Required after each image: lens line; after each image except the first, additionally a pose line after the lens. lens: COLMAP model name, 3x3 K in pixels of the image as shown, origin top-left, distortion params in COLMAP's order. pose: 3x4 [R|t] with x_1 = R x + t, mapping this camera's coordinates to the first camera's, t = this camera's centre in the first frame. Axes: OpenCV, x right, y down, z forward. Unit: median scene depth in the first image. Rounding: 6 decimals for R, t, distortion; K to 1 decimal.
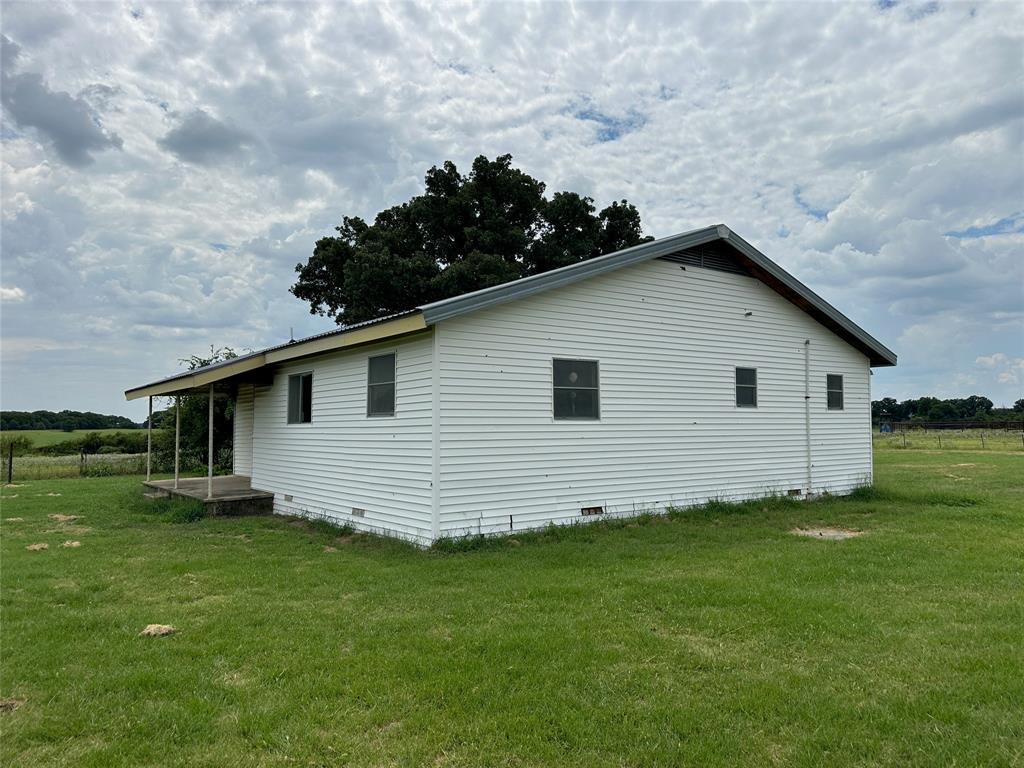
lens RADIAL K [[730.6, 0, 511.6], [0, 730.6, 383.5], [0, 0, 1]] dist [0.055100, -0.010656]
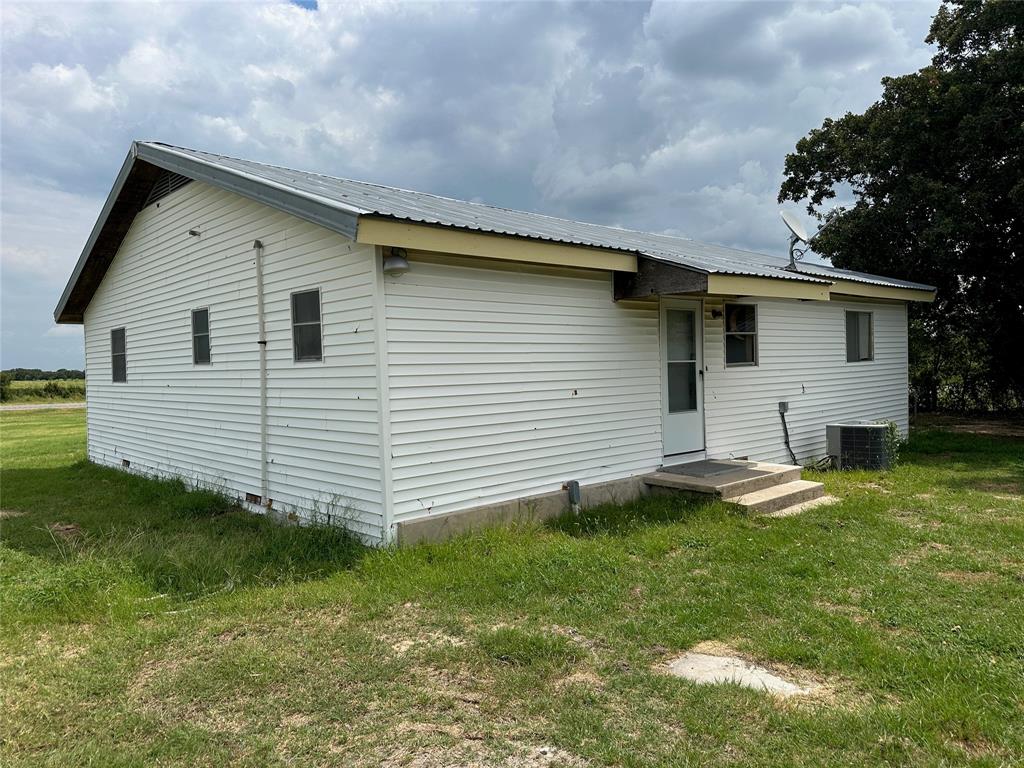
lens RADIAL K [[730.6, 0, 512.1], [0, 730.6, 386.5], [0, 0, 1]] dist [0.055100, -0.010656]
pose [[0.116837, 0.036478, -0.992481, 0.987351], [0.088471, 0.994970, 0.046985, 0.042848], [0.989203, -0.093295, 0.113022, 1.118162]]
